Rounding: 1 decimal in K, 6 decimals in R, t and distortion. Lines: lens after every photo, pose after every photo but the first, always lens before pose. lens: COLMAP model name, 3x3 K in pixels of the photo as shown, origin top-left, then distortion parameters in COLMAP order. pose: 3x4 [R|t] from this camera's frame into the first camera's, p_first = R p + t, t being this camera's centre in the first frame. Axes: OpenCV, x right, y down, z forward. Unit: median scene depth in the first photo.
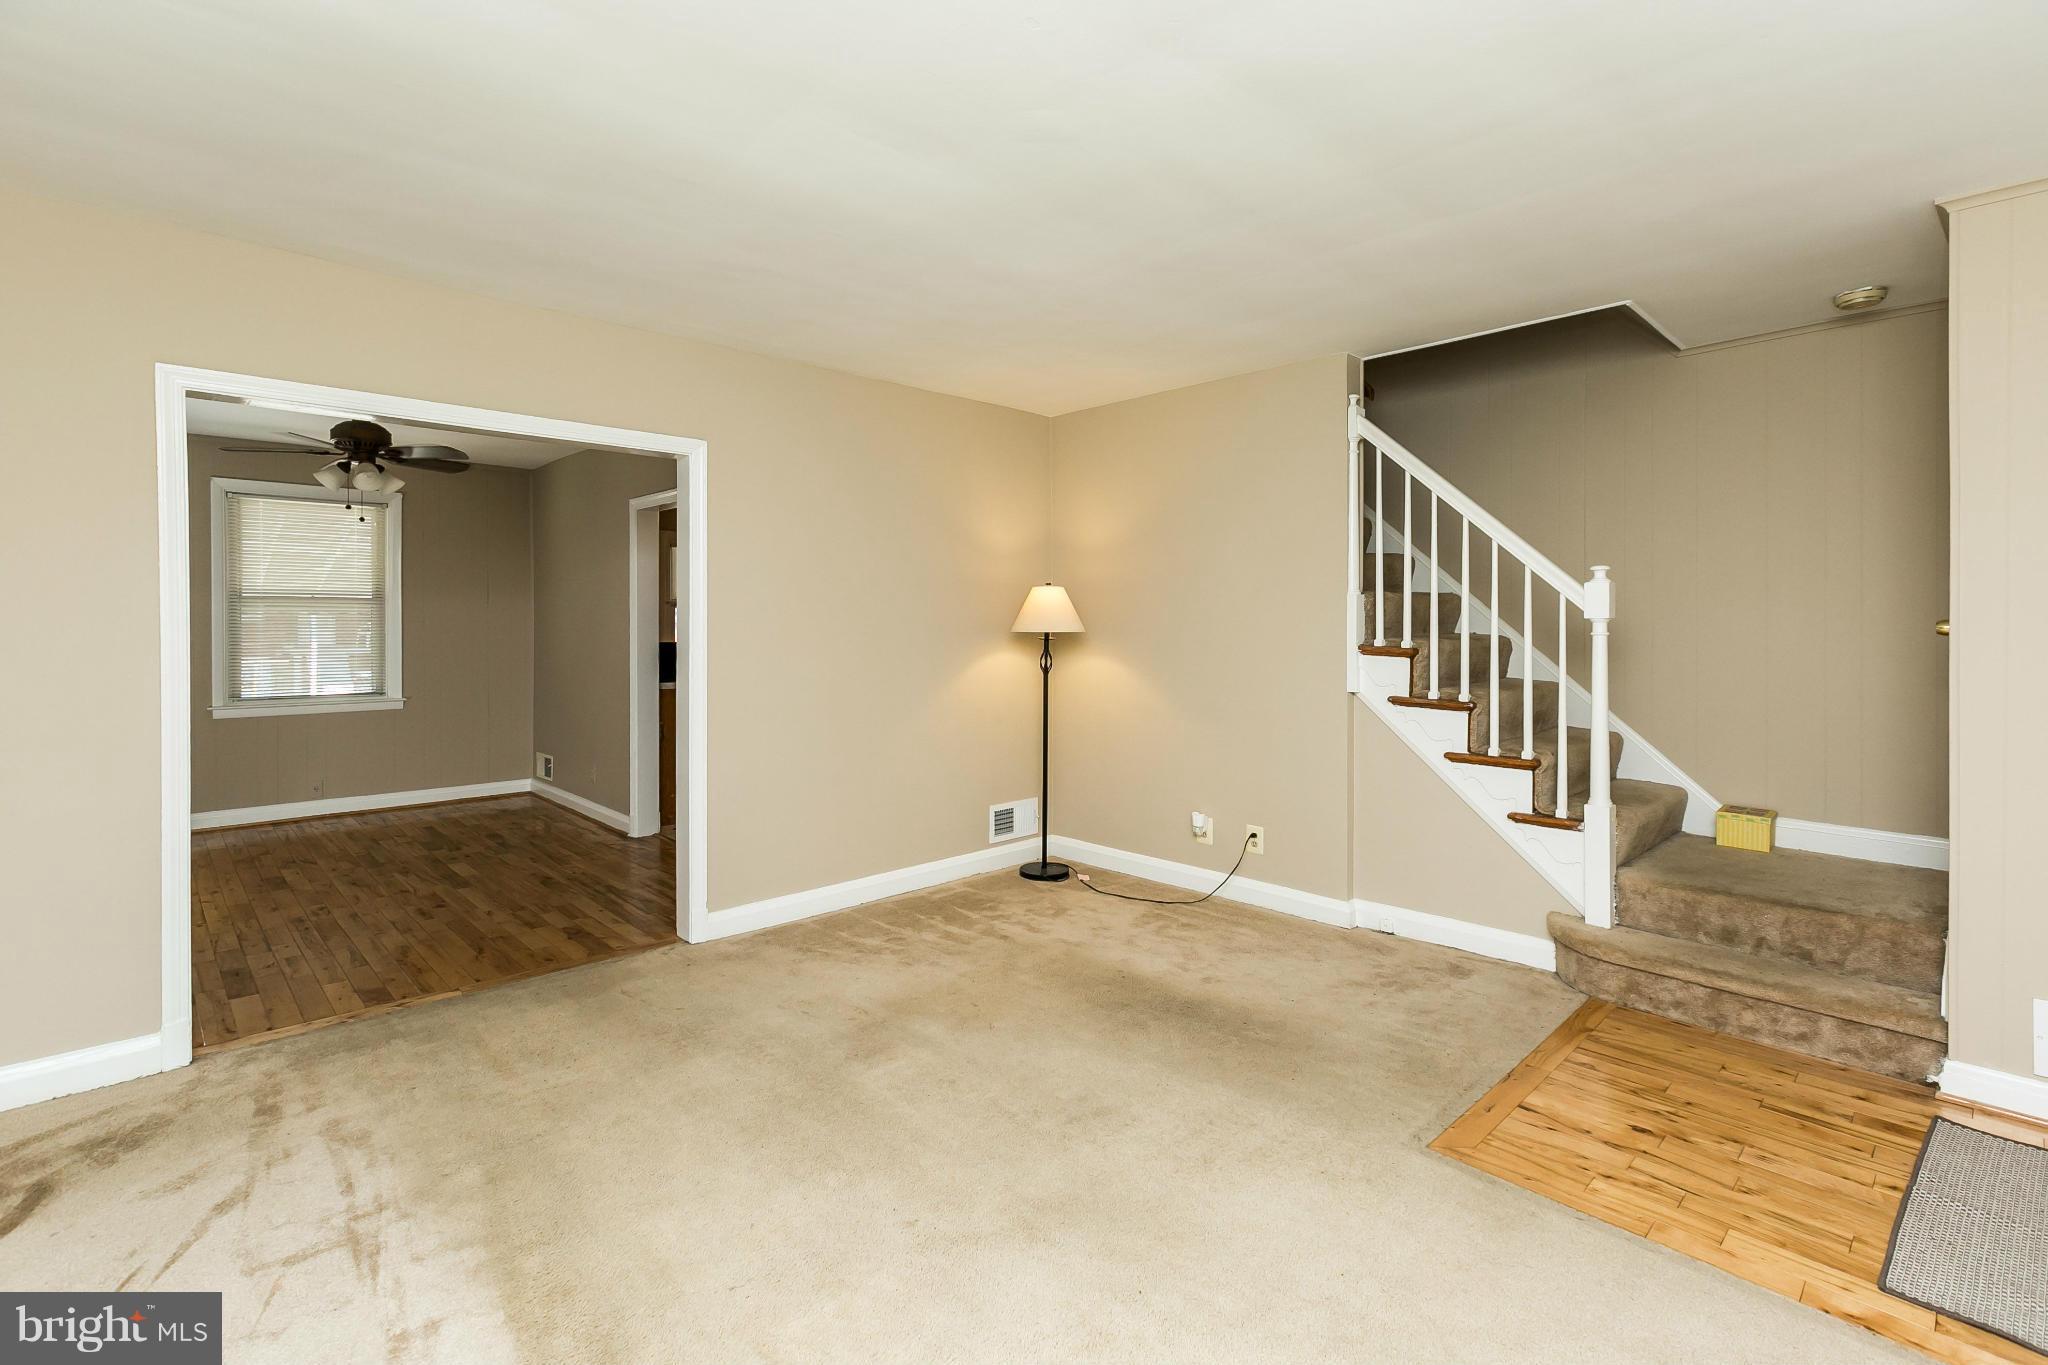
lens RADIAL K [[943.8, 0, 1014.4], [0, 943.8, 624.9], [0, 0, 1]] dist [0.041062, 0.000004]
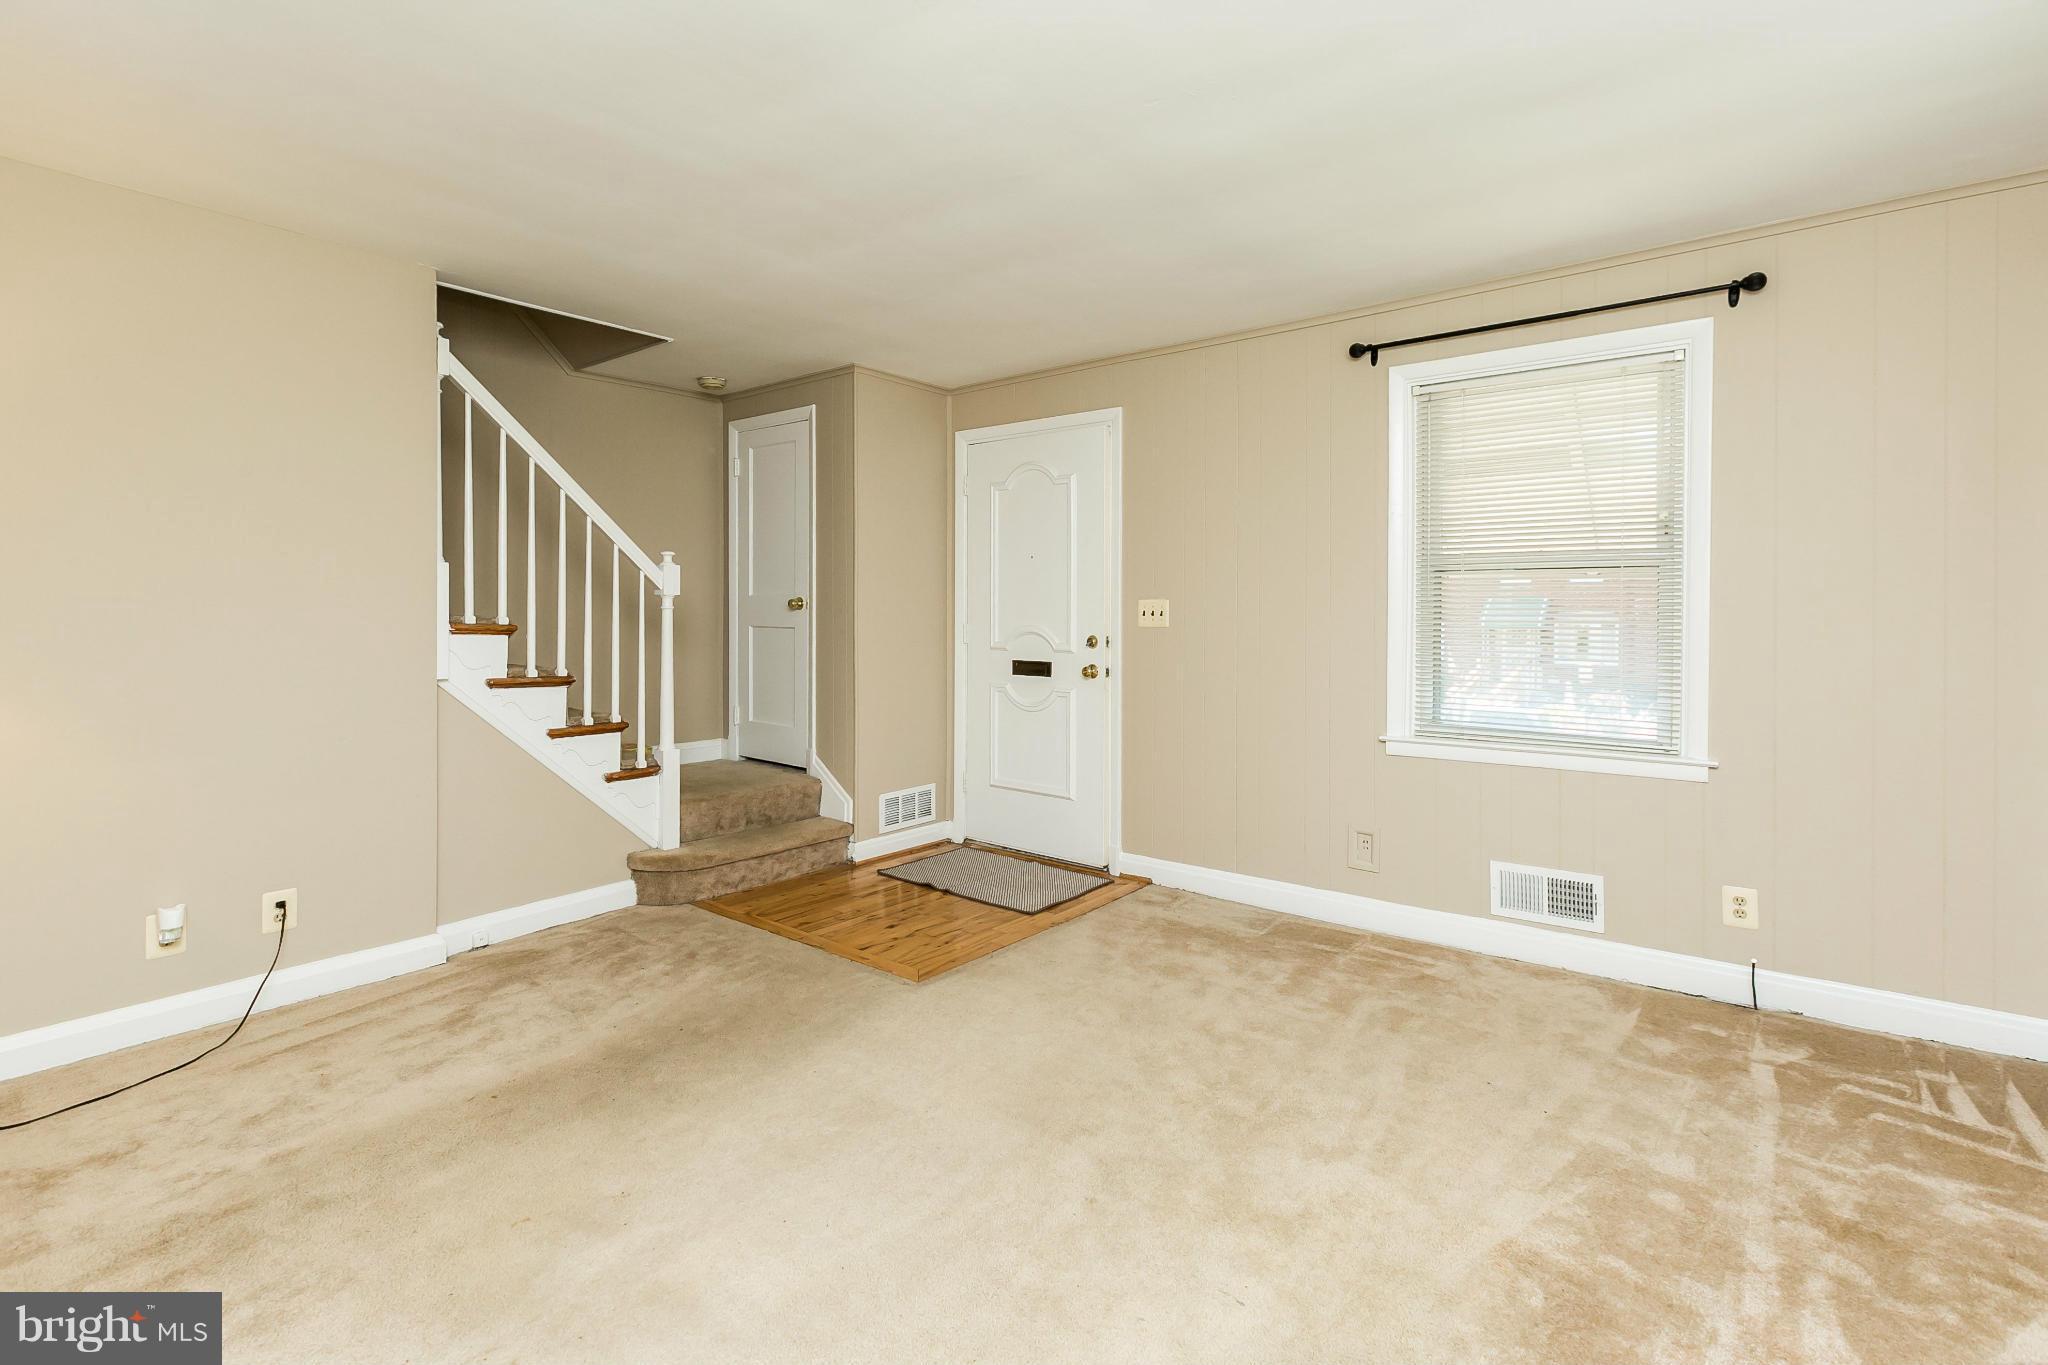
lens RADIAL K [[964.1, 0, 1024.9], [0, 964.1, 614.7], [0, 0, 1]] dist [0.001279, -0.000035]
pose [[-0.138129, -0.003775, 0.990407, -0.596050], [0.000646, 0.999992, 0.003901, 0.012261], [-0.990414, 0.001179, -0.138125, 0.660723]]
